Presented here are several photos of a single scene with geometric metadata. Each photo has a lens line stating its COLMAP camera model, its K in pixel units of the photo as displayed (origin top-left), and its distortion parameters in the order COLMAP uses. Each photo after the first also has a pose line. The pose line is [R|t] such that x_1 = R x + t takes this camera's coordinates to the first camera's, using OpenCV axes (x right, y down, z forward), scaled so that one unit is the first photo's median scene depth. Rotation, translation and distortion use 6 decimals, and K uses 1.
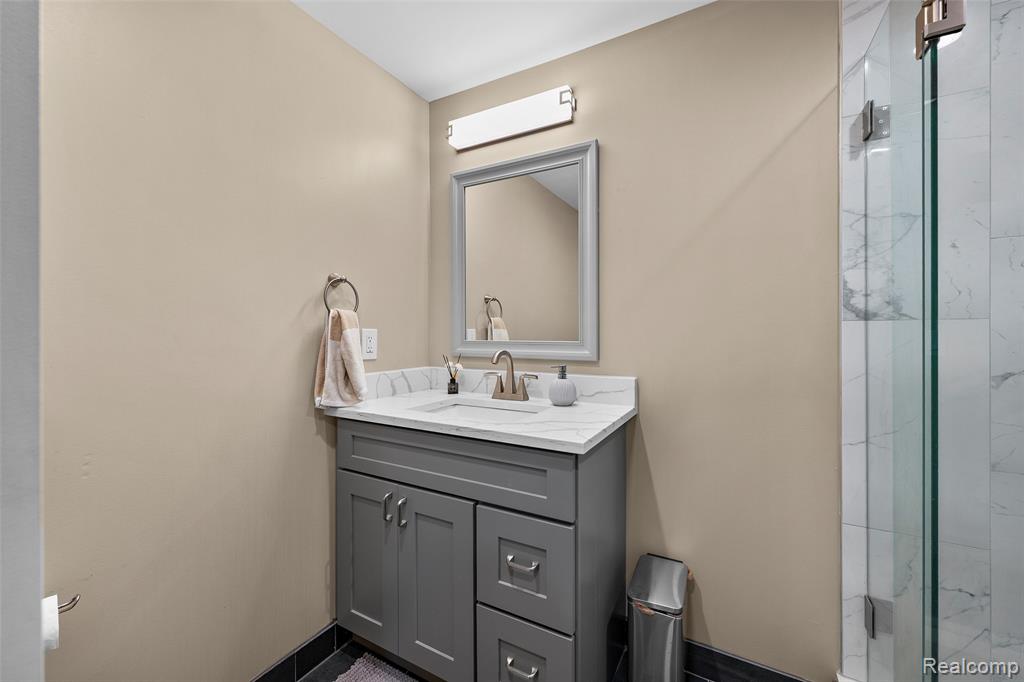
lens RADIAL K [[414.8, 0, 512.2], [0, 414.8, 334.2], [0, 0, 1]] dist [-0.001955, -0.000204]
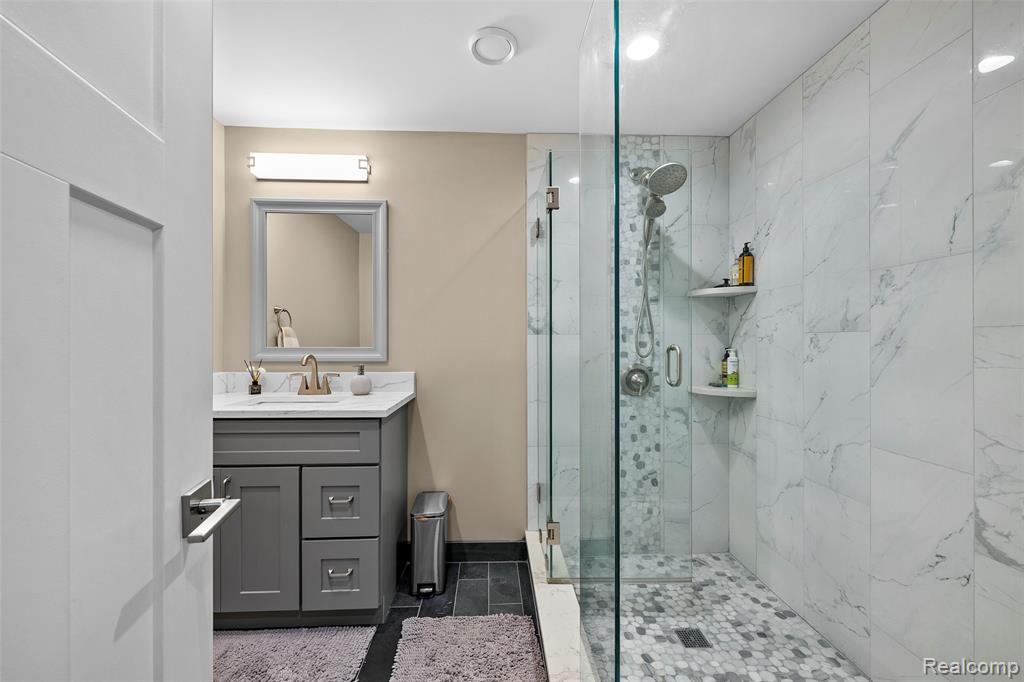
lens RADIAL K [[414.8, 0, 512.2], [0, 414.8, 334.2], [0, 0, 1]] dist [-0.001955, -0.000204]
pose [[0.853833, 0.009129, 0.520467, -0.154194], [0.001124, 0.999812, -0.019381, 0.001642], [-0.520546, 0.017133, 0.853662, -0.386748]]
